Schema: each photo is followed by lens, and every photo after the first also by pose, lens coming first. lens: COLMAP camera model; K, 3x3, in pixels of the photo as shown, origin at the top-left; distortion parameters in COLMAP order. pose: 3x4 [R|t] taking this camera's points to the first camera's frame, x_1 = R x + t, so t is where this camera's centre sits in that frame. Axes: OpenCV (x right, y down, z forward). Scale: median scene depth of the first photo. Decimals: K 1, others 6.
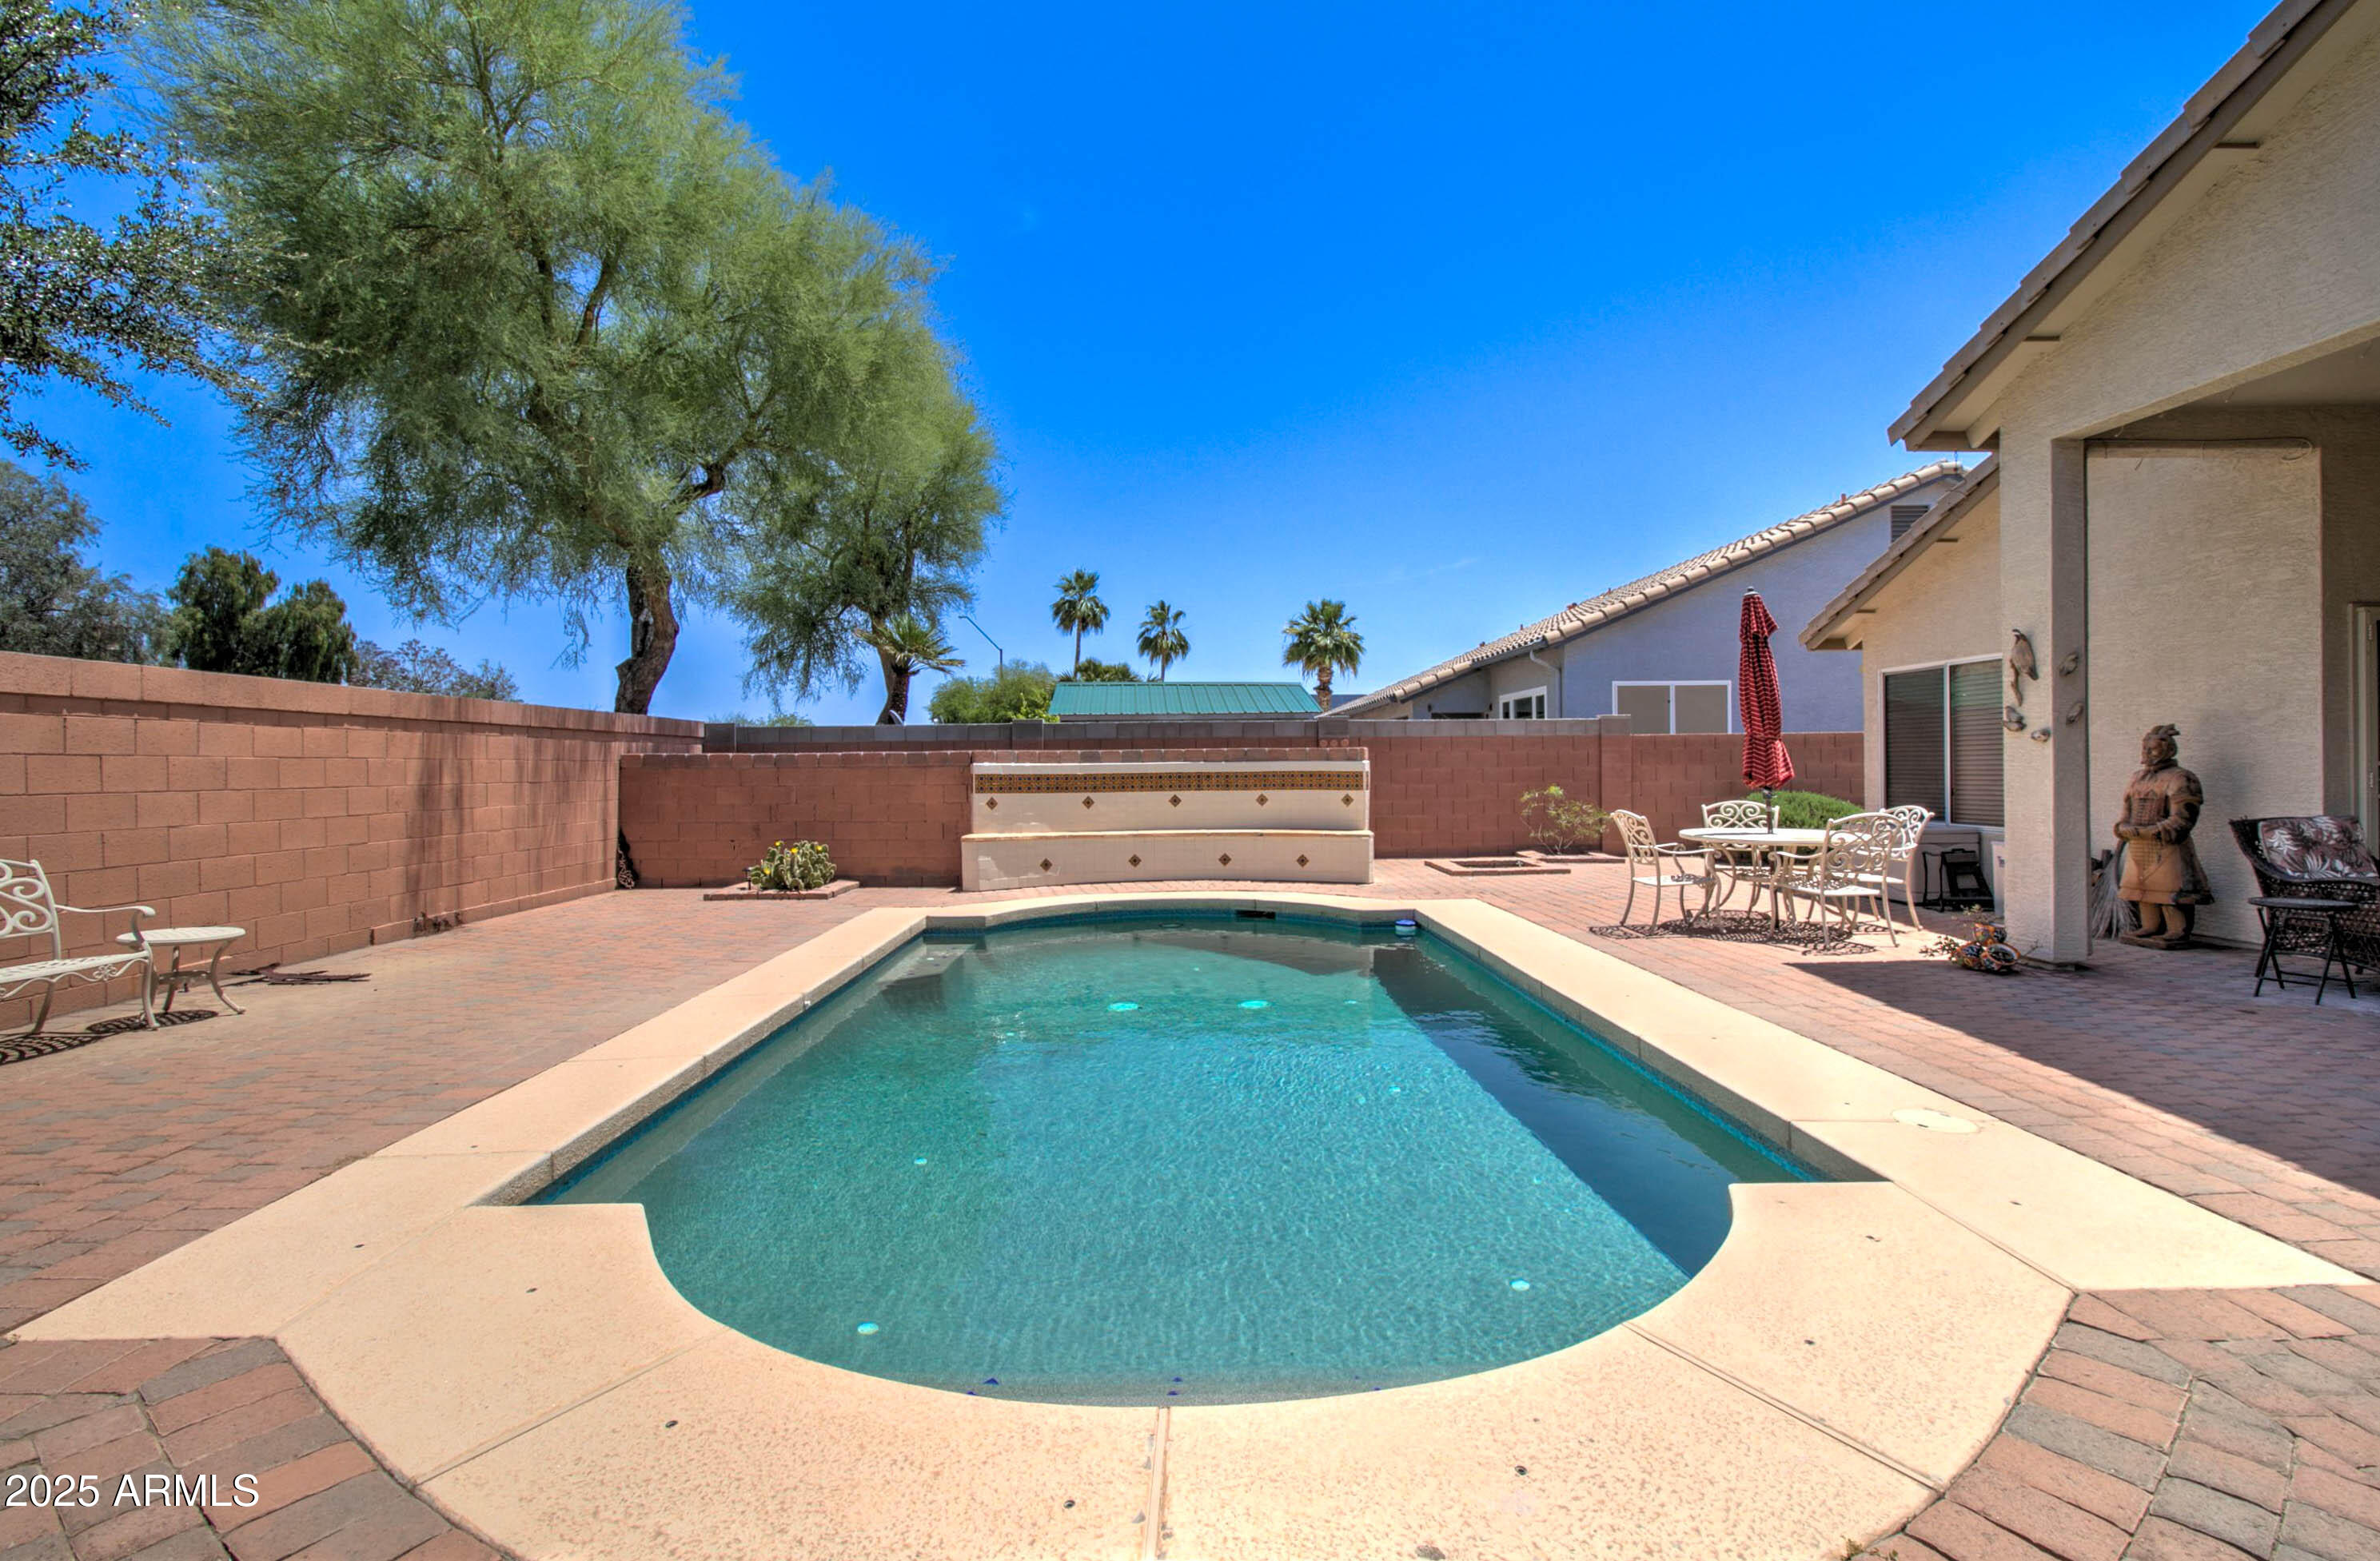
lens RADIAL K [[1120.5, 0, 1197.5], [0, 1120.5, 764.0], [0, 0, 1]] dist [0.000908, 0.007099]
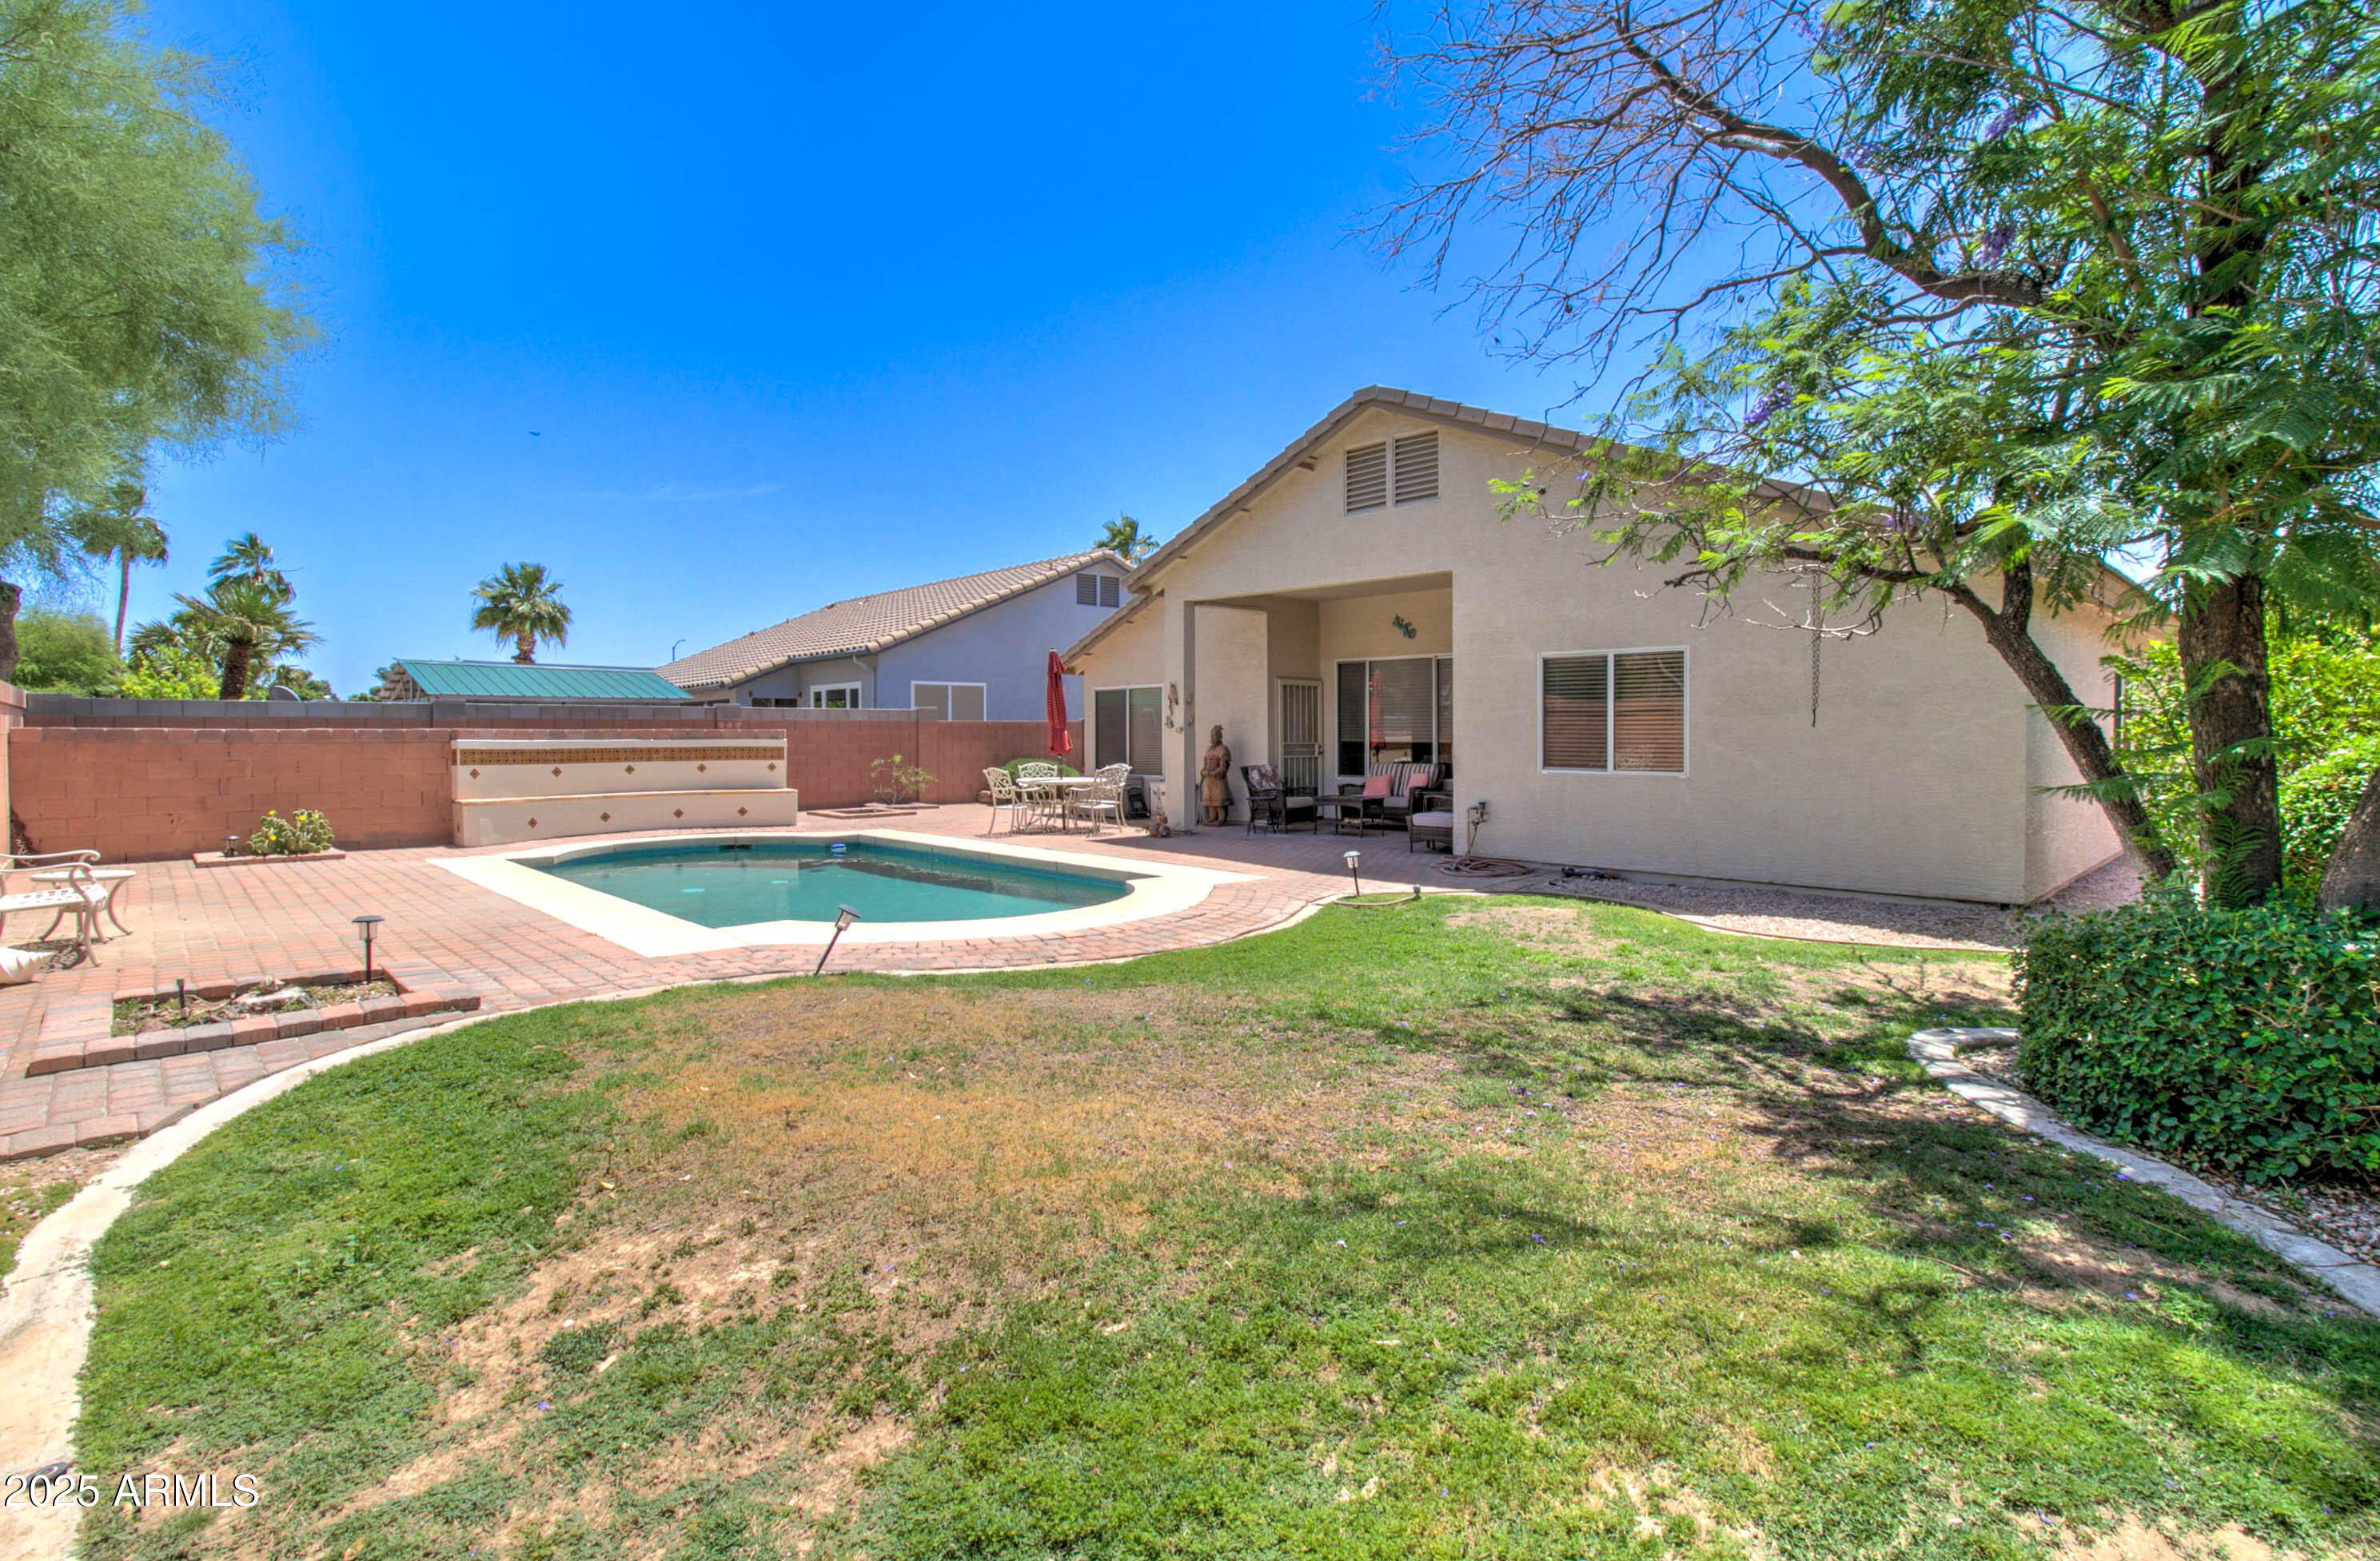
lens RADIAL K [[1120.5, 0, 1197.5], [0, 1120.5, 764.0], [0, 0, 1]] dist [0.000908, 0.007099]
pose [[0.758018, -0.010835, 0.652144, -0.368494], [-0.003700, 0.999774, 0.020911, -0.002705], [-0.652223, -0.018264, 0.757807, -0.389105]]
